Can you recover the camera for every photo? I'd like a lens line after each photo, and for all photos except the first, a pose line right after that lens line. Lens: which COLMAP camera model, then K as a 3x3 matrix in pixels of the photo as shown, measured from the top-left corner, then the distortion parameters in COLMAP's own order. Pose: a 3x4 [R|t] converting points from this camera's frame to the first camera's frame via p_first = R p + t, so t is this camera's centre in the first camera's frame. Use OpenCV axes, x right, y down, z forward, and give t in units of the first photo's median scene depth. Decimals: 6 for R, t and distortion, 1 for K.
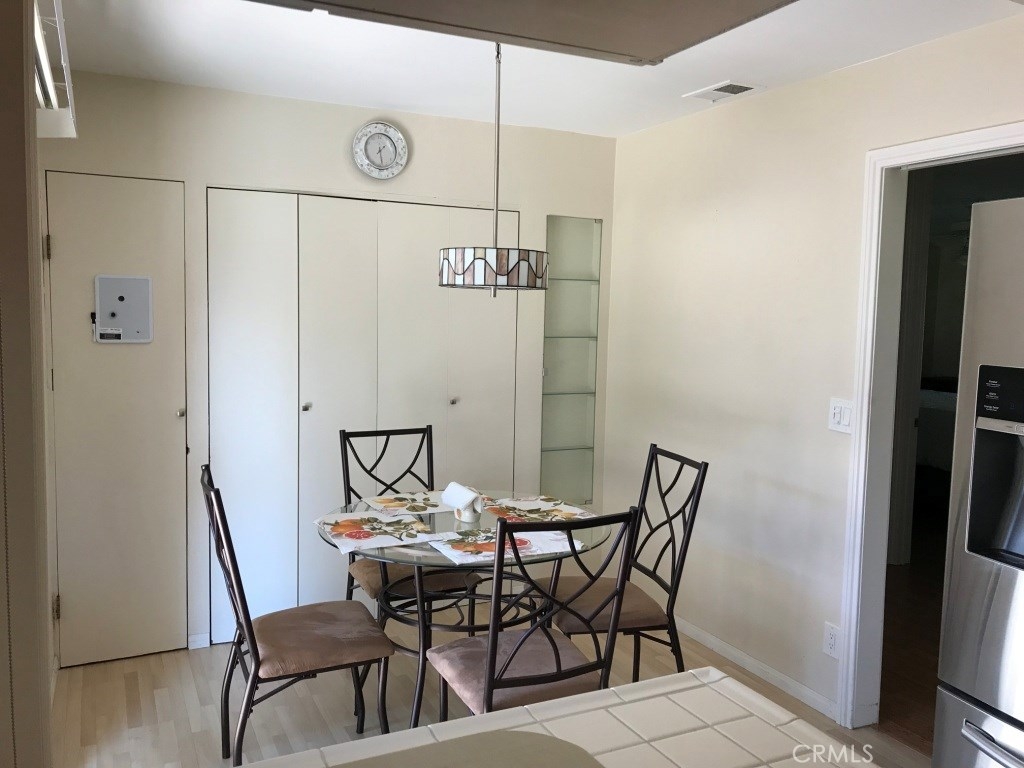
lens RADIAL K [[840.6, 0, 508.8], [0, 840.6, 381.5], [0, 0, 1]] dist [0.027801, -0.020891]
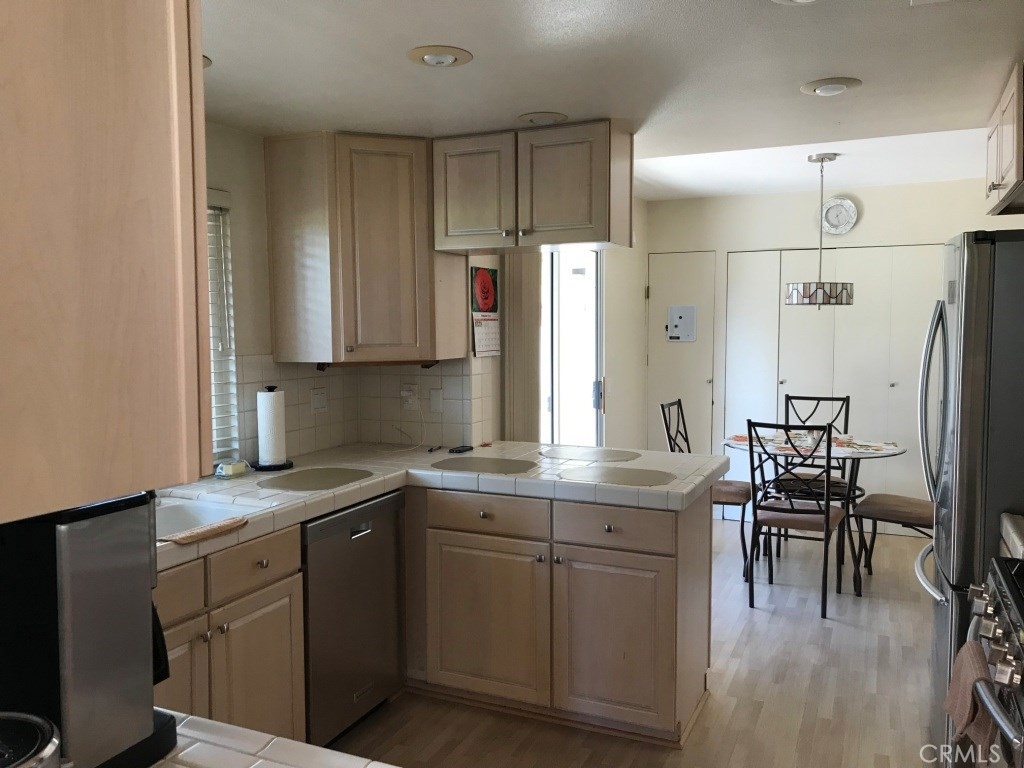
lens RADIAL K [[840.6, 0, 507.3], [0, 840.6, 377.4], [0, 0, 1]] dist [0.027801, -0.020891]
pose [[0.634251, 0.029090, -0.772580, 0.717445], [-0.053483, 0.998549, -0.006309, 0.064192], [0.771275, 0.045322, 0.634887, -0.453189]]
